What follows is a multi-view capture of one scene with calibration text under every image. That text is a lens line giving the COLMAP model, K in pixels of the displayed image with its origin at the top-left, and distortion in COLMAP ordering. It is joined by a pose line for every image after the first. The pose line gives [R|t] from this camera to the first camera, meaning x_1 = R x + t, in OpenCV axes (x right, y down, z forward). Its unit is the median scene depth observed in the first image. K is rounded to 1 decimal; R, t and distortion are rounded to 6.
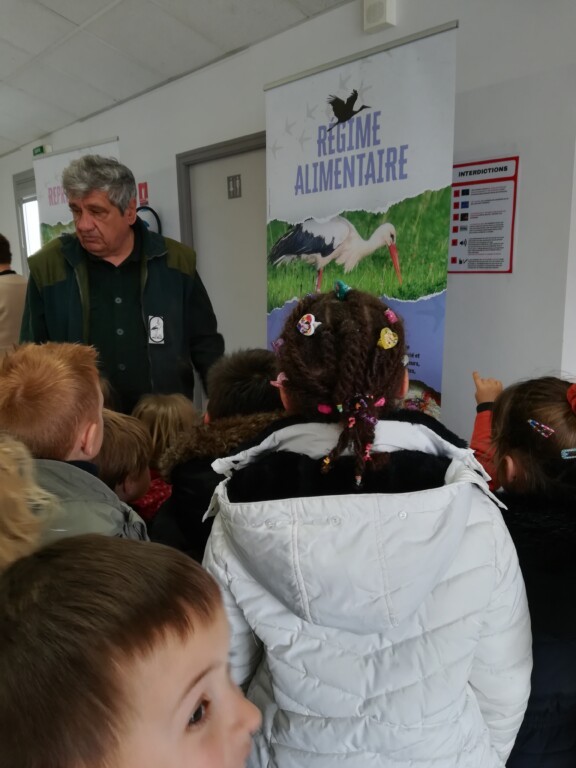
lens RADIAL K [[587.6, 0, 290.8], [0, 587.6, 386.2], [0, 0, 1]] dist [0.013581, -0.031469]
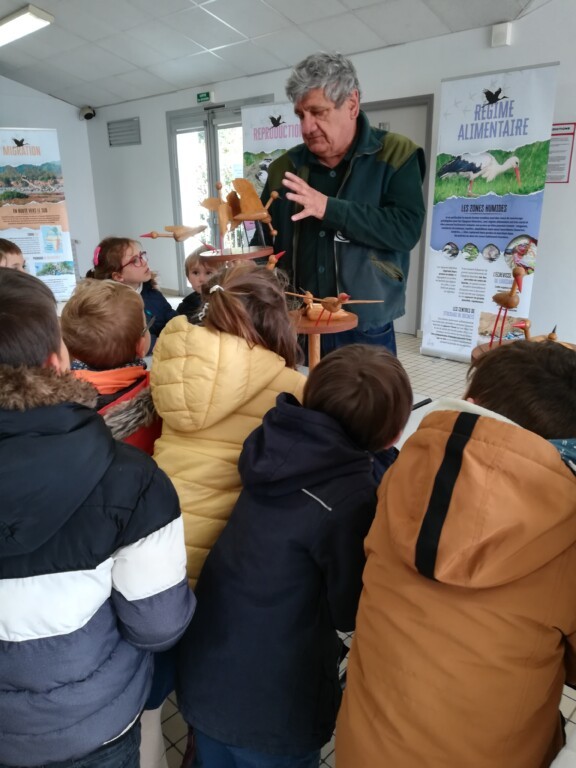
lens RADIAL K [[587.6, 0, 284.3], [0, 587.6, 385.1], [0, 0, 1]] dist [0.013581, -0.031469]
pose [[0.998835, -0.011050, 0.046969, -0.693213], [0.005466, 0.993071, 0.117393, 0.251937], [-0.047941, -0.116999, 0.991974, -1.020006]]
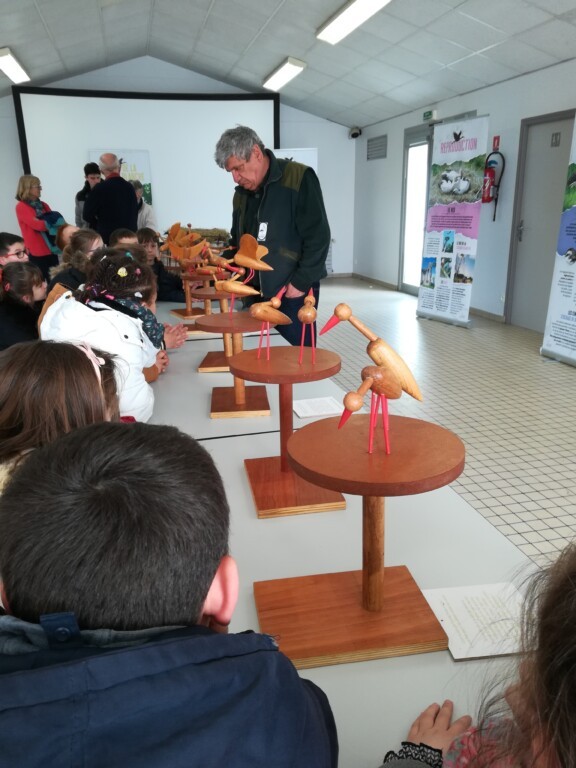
lens RADIAL K [[587.6, 0, 289.6], [0, 587.6, 383.1], [0, 0, 1]] dist [0.013581, -0.031469]
pose [[0.875679, 0.148296, -0.459559, 0.171375], [-0.097889, 0.986433, 0.131789, 0.303747], [0.472868, -0.070419, 0.878315, -1.342796]]
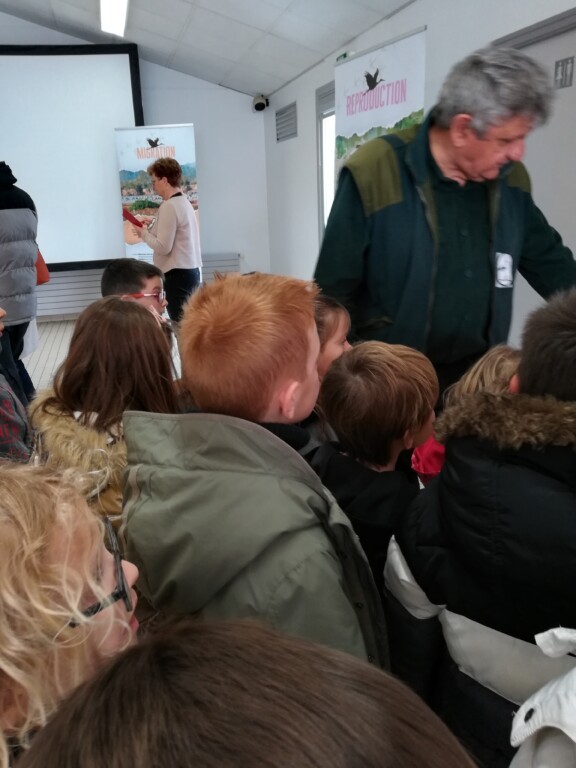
lens RADIAL K [[587.6, 0, 283.3], [0, 587.6, 395.0], [0, 0, 1]] dist [0.013581, -0.031469]
pose [[0.887710, 0.134850, -0.440211, -0.037088], [-0.072894, 0.985250, 0.154817, -0.003945], [0.454595, -0.105344, 0.884447, 0.110323]]
